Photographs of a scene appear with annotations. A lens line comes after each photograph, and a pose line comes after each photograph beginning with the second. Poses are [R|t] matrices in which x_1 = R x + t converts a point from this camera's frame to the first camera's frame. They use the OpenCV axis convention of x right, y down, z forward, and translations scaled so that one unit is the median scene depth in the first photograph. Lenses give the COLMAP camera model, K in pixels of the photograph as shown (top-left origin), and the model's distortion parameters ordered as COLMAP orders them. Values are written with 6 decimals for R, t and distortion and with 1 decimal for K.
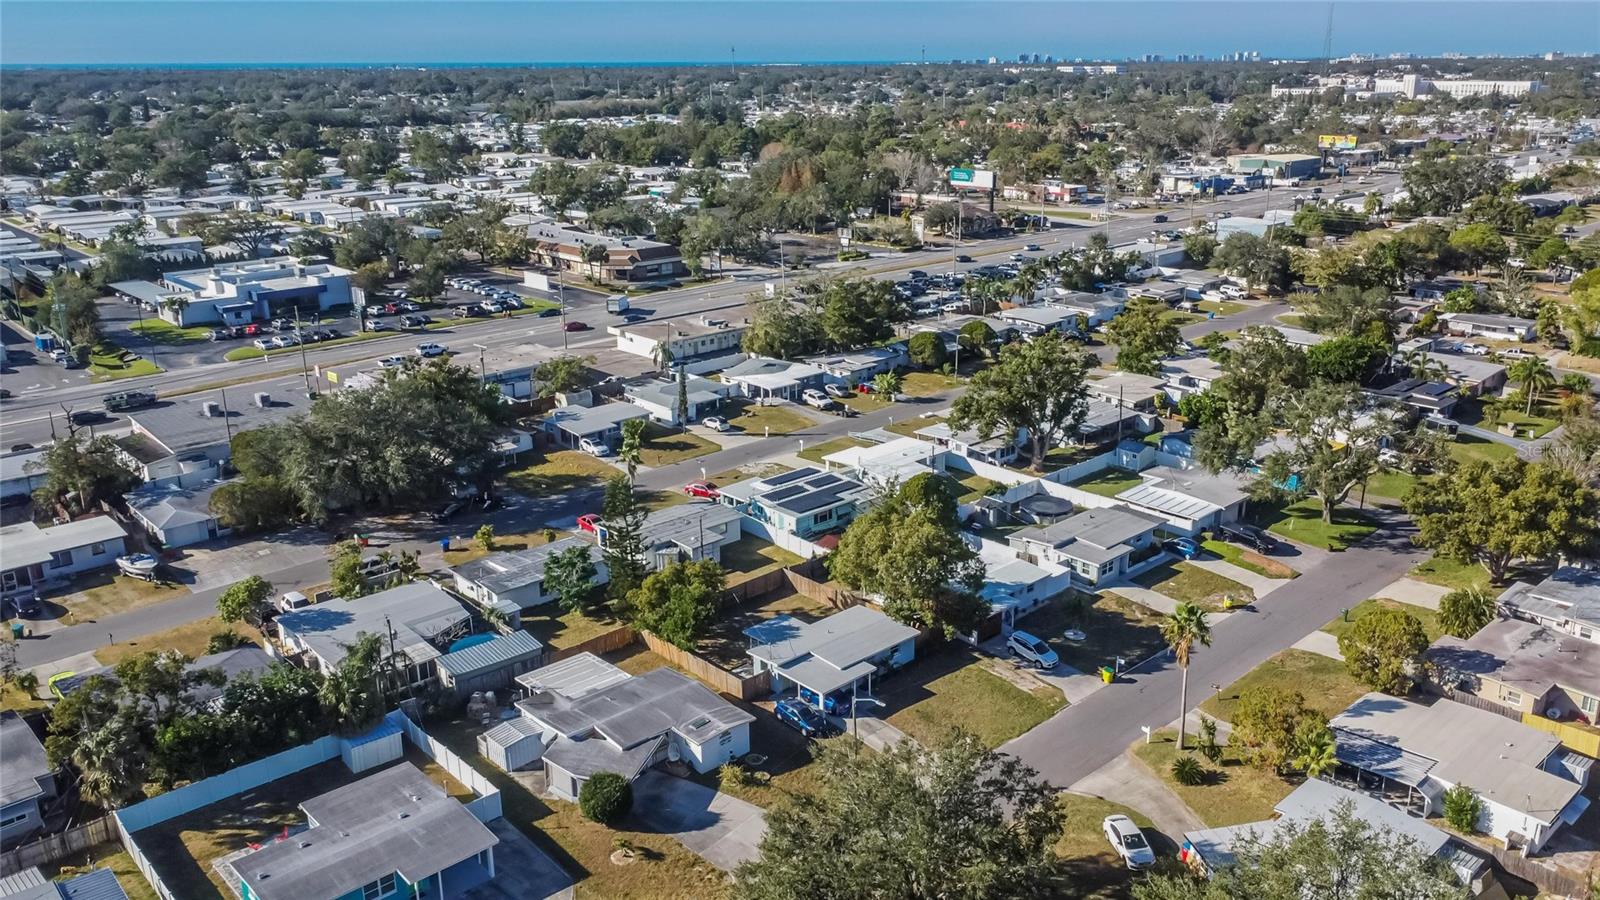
lens RADIAL K [[1226.6, 0, 800.0], [0, 1226.6, 450.0], [0, 0, 1]] dist [0.013892, 0.002425]
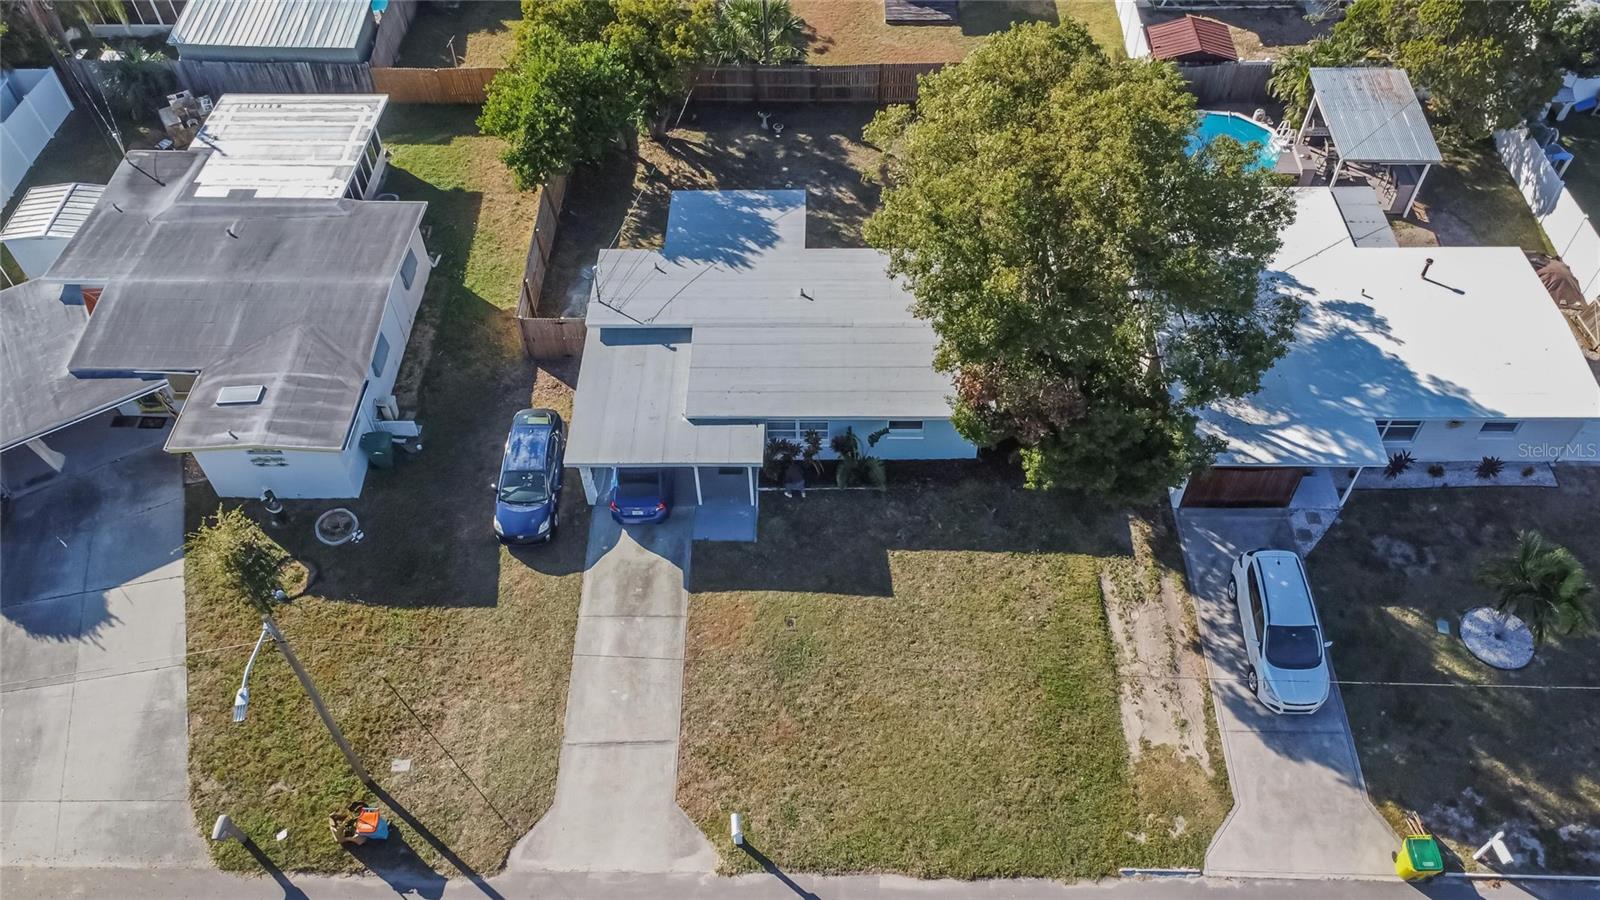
lens RADIAL K [[1181.9, 0, 774.5], [0, 1181.9, 451.8], [0, 0, 1]] dist [0.017419, -0.005186]
pose [[0.730893, 0.531875, -0.427673, 0.153271], [-0.198312, 0.765105, 0.612606, -0.030768], [0.653045, -0.362937, 0.664687, 0.549030]]
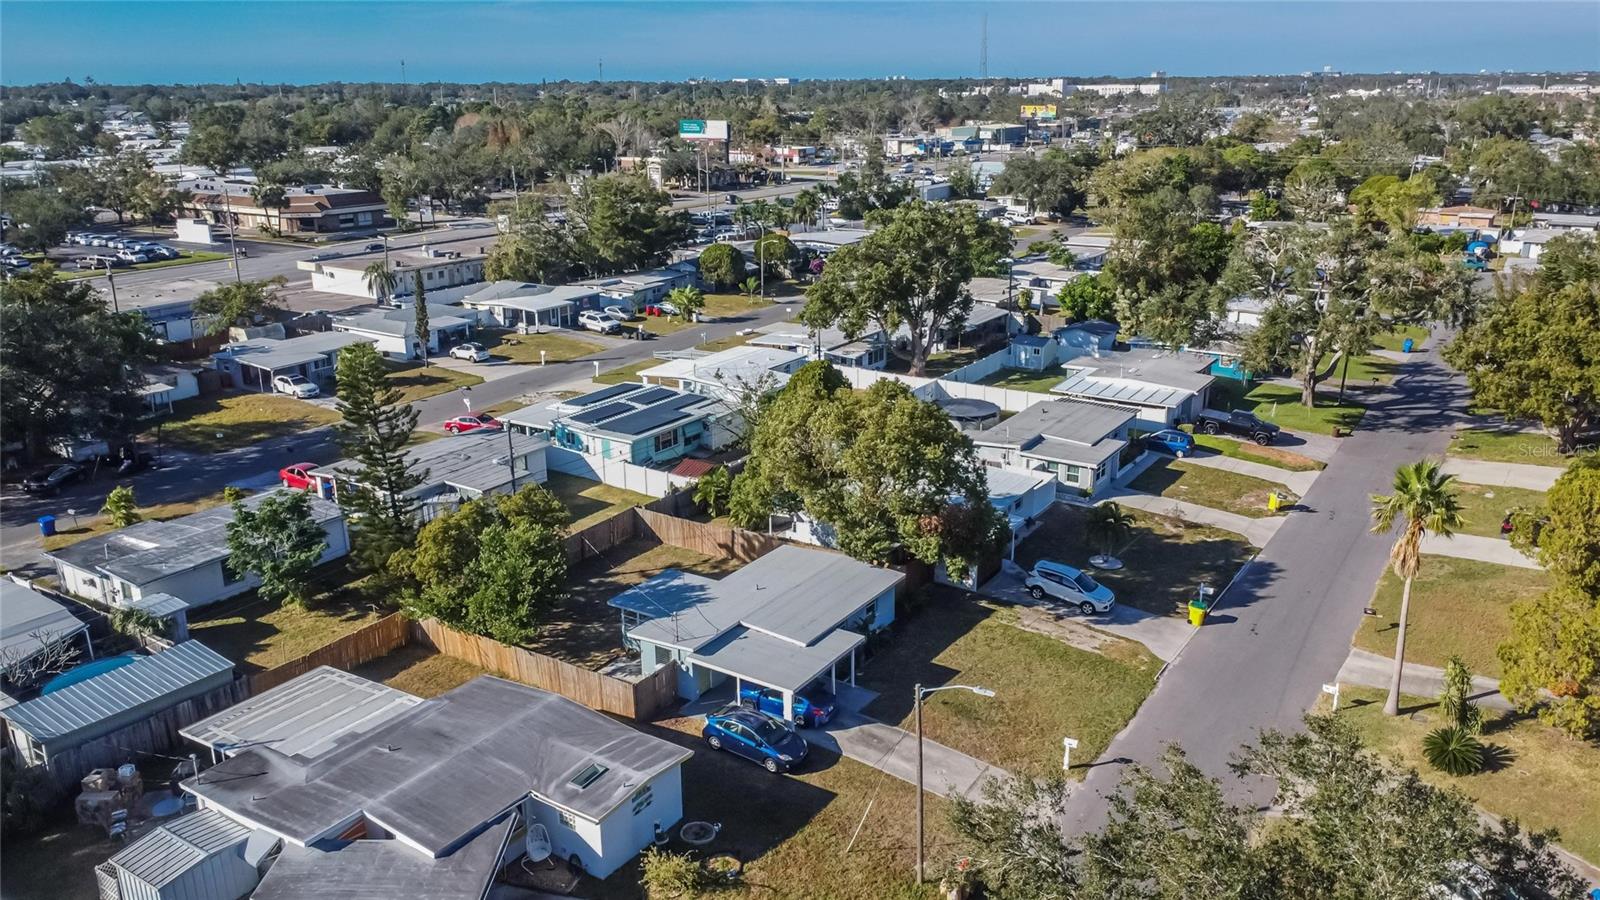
lens RADIAL K [[1181.9, 0, 774.5], [0, 1181.9, 451.8], [0, 0, 1]] dist [0.017419, -0.005186]
pose [[0.971011, -0.066790, 0.229516, -0.071324], [0.069171, 0.997602, -0.002334, 0.064097], [-0.228809, 0.018143, 0.973302, 0.336034]]
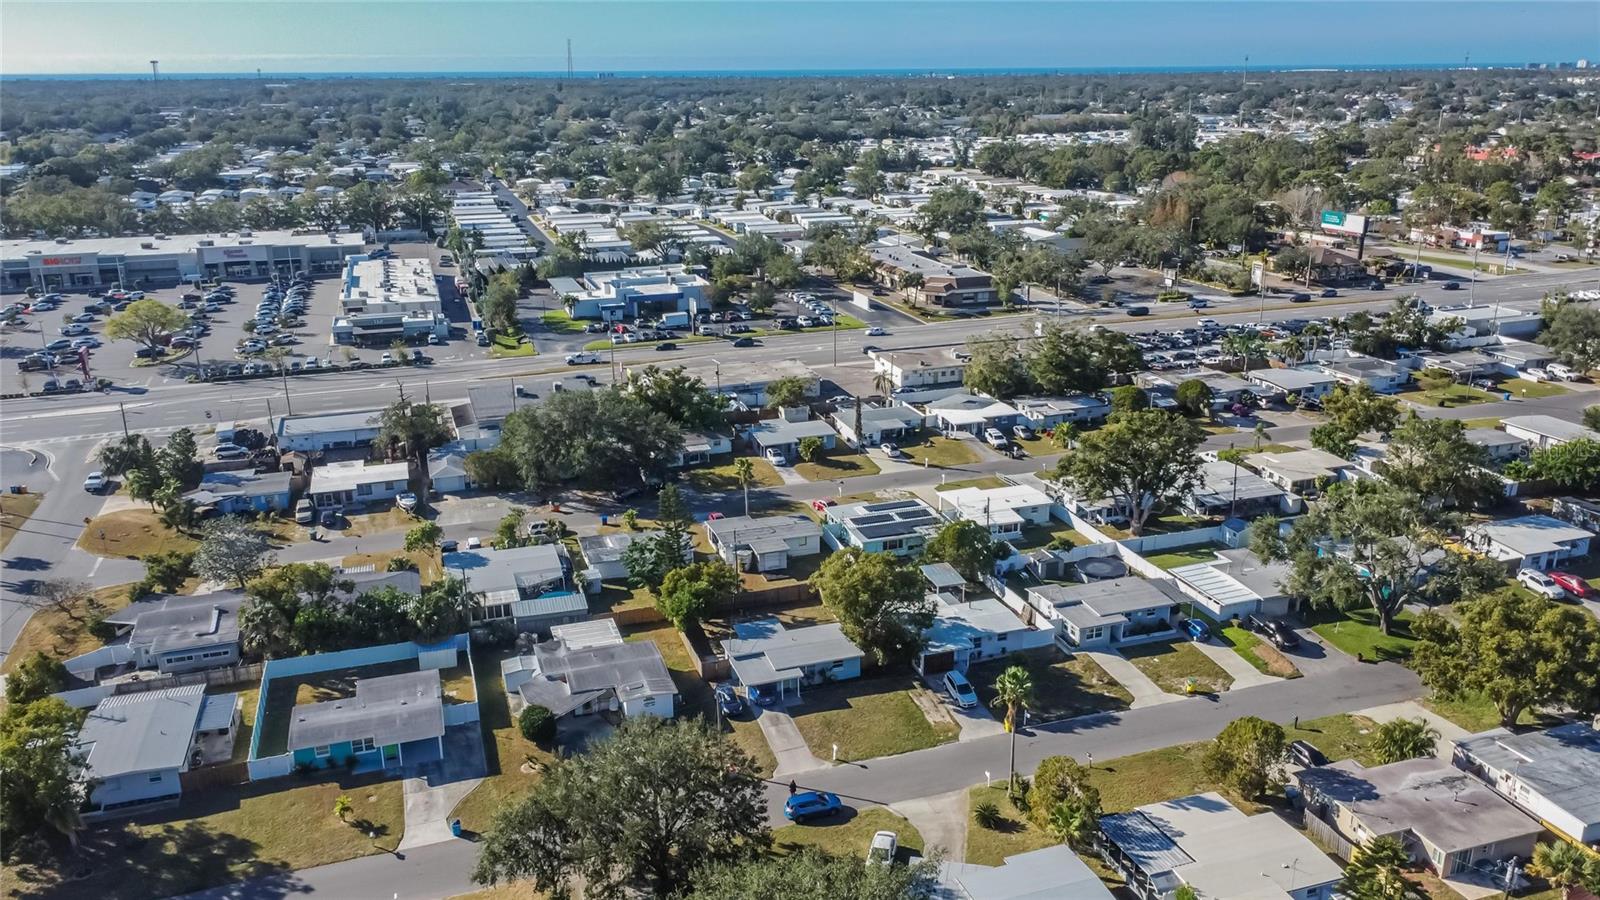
lens RADIAL K [[1181.9, 0, 774.5], [0, 1181.9, 451.8], [0, 0, 1]] dist [0.017419, -0.005186]
pose [[0.907226, 0.126229, -0.401258, 0.339075], [-0.122895, 0.991832, 0.034154, -0.054053], [0.402291, 0.018327, 0.915328, -0.055299]]
